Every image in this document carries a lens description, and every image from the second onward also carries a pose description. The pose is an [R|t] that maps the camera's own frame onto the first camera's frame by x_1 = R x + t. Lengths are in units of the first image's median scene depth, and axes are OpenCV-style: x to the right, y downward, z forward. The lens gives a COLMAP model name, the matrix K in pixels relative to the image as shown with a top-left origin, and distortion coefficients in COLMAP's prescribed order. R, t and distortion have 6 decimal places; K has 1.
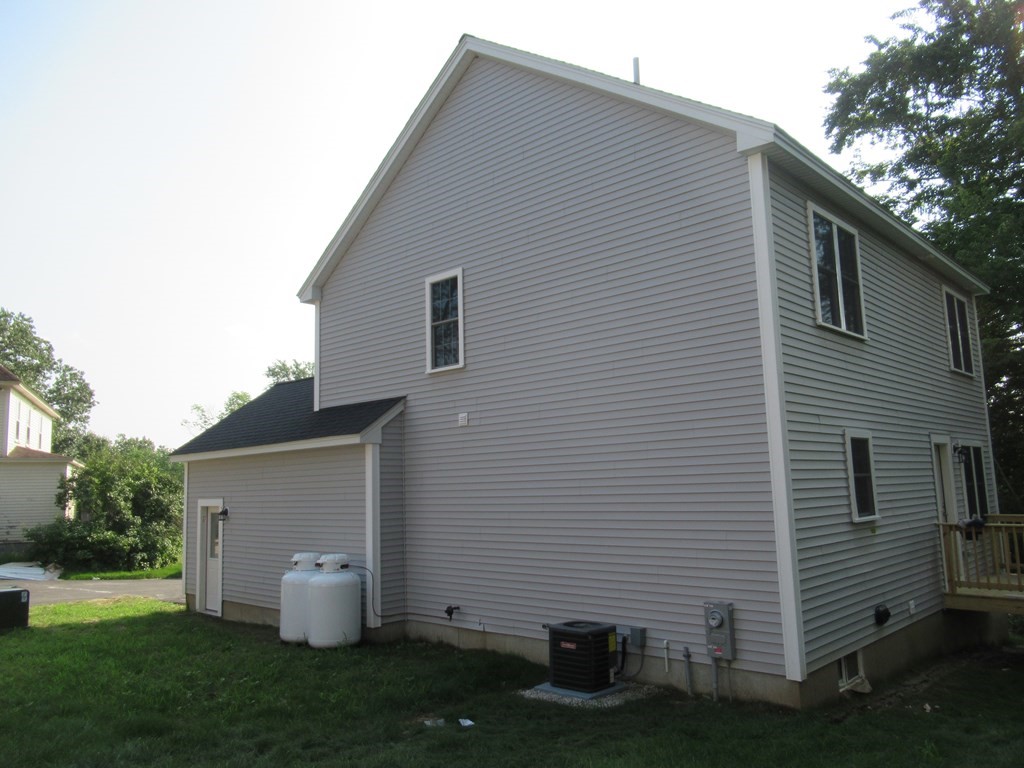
lens RADIAL K [[763.1, 0, 512.0], [0, 763.1, 384.0], [0, 0, 1]] dist [-0.001563, -0.000254]
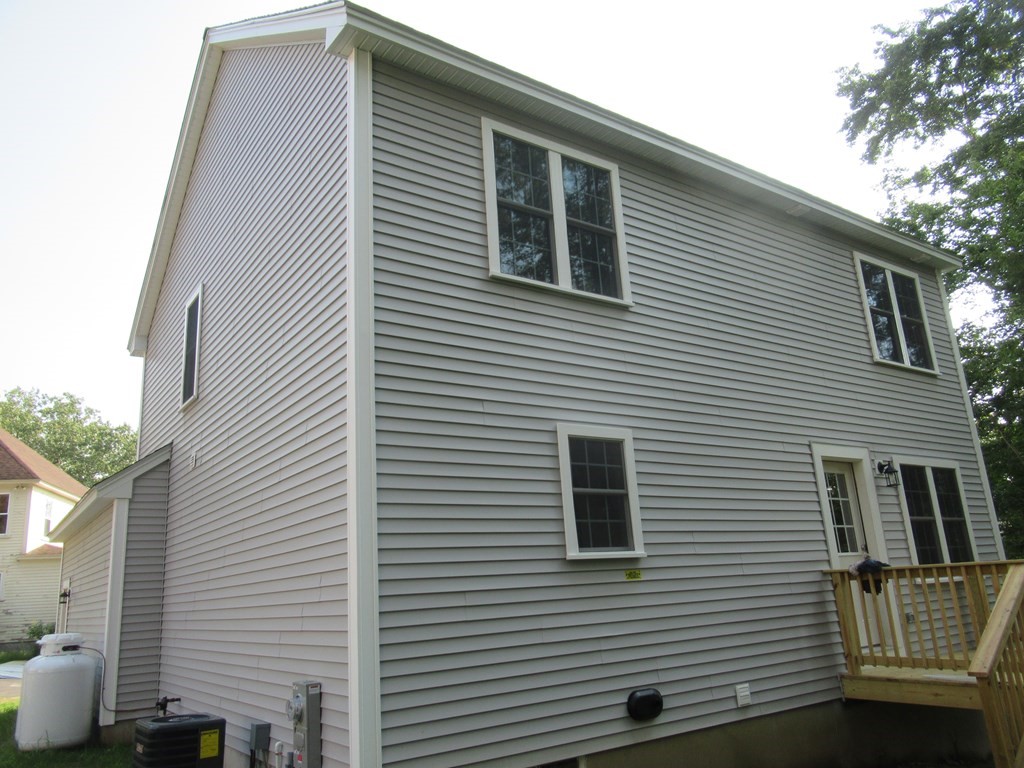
lens RADIAL K [[763.1, 0, 512.0], [0, 763.1, 384.0], [0, 0, 1]] dist [-0.001563, -0.000254]
pose [[0.978893, -0.081184, -0.187557, 0.420340], [0.057569, 0.990089, -0.128097, 0.087237], [0.196097, 0.114596, 0.973865, 0.250191]]
